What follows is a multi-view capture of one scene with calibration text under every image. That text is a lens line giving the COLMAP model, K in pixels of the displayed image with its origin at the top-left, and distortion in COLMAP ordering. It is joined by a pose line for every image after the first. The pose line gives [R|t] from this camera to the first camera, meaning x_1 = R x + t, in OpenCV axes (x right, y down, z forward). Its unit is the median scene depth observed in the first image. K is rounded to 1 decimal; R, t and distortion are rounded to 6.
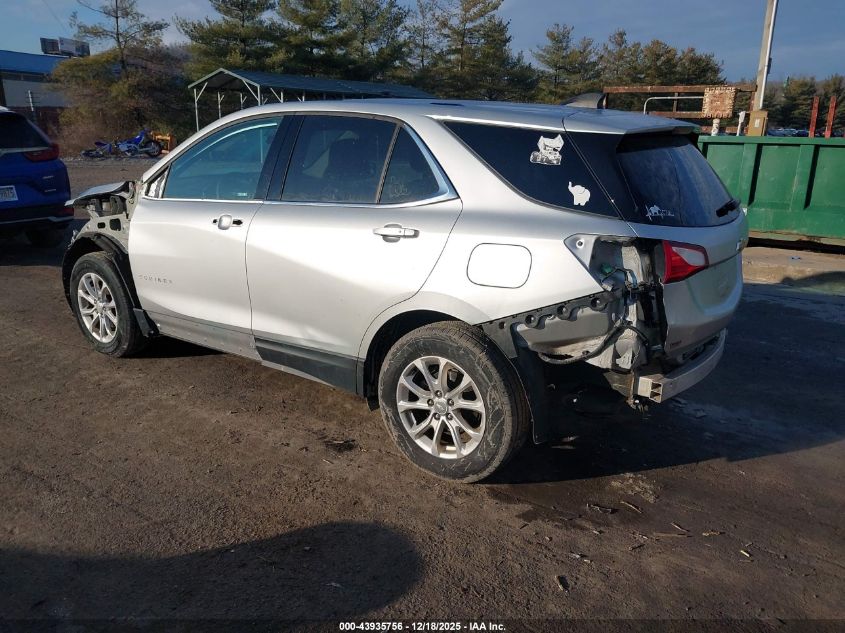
lens RADIAL K [[663.3, 0, 427.3], [0, 663.3, 322.5], [0, 0, 1]] dist [0.014278, -0.017312]
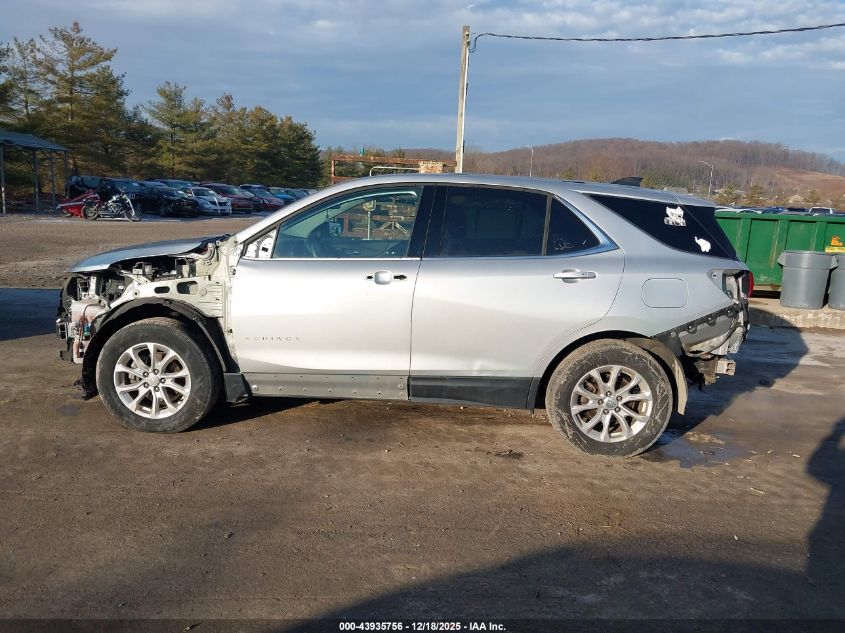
lens RADIAL K [[663.3, 0, 445.8], [0, 663.3, 314.7], [0, 0, 1]] dist [0.014278, -0.017312]
pose [[0.841090, -0.073484, 0.535880, -0.831833], [0.124602, 0.990406, -0.059756, -0.009642], [-0.526348, 0.117032, 0.842177, 0.021125]]
